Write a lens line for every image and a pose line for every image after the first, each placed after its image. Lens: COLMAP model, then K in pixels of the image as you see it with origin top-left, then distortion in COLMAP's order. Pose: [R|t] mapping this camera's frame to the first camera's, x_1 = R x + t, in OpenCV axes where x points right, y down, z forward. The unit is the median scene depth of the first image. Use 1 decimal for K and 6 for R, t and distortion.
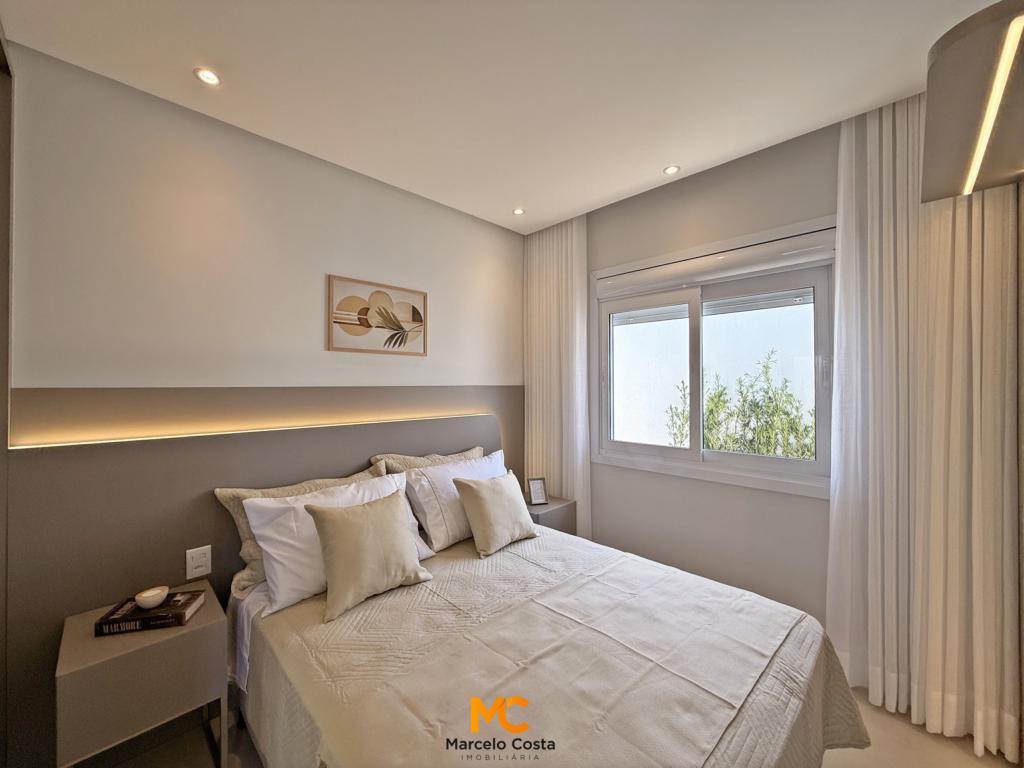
lens RADIAL K [[407.5, 0, 511.9], [0, 407.5, 384.6], [0, 0, 1]] dist [0.012817, -0.000208]
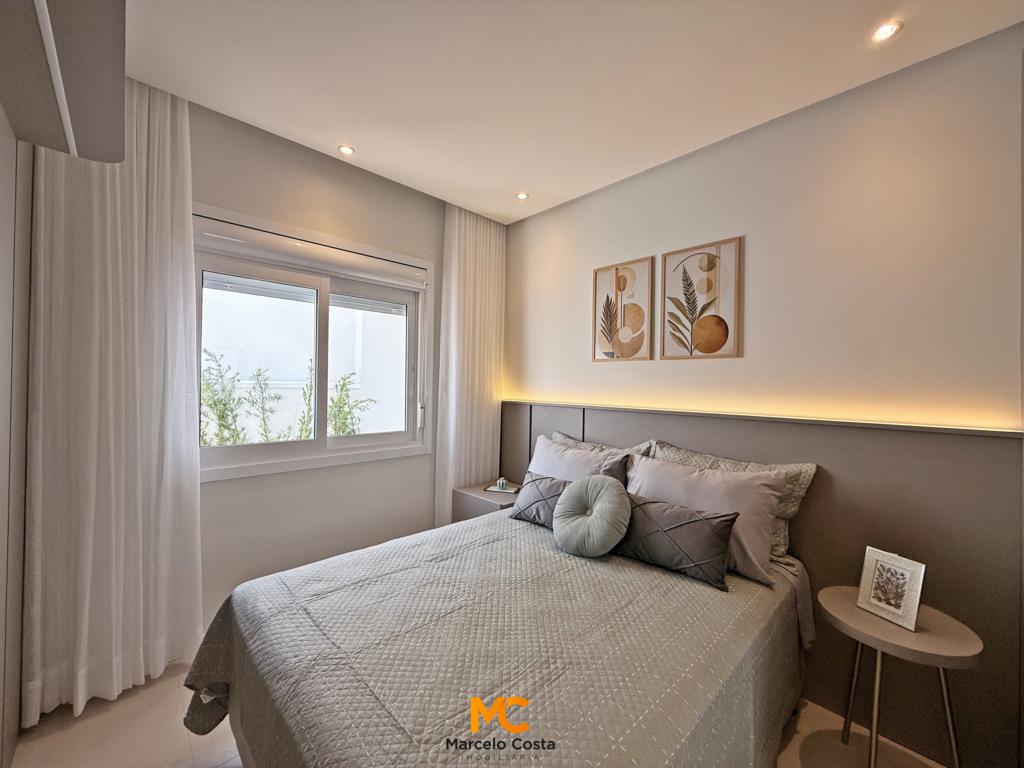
lens RADIAL K [[407.5, 0, 511.5], [0, 407.5, 379.7], [0, 0, 1]] dist [0.012817, -0.000208]
pose [[-0.030474, -0.004294, 0.999526, -0.564924], [-0.002132, 0.999989, 0.004231, 0.011505], [-0.999533, -0.002002, -0.030483, 0.579106]]
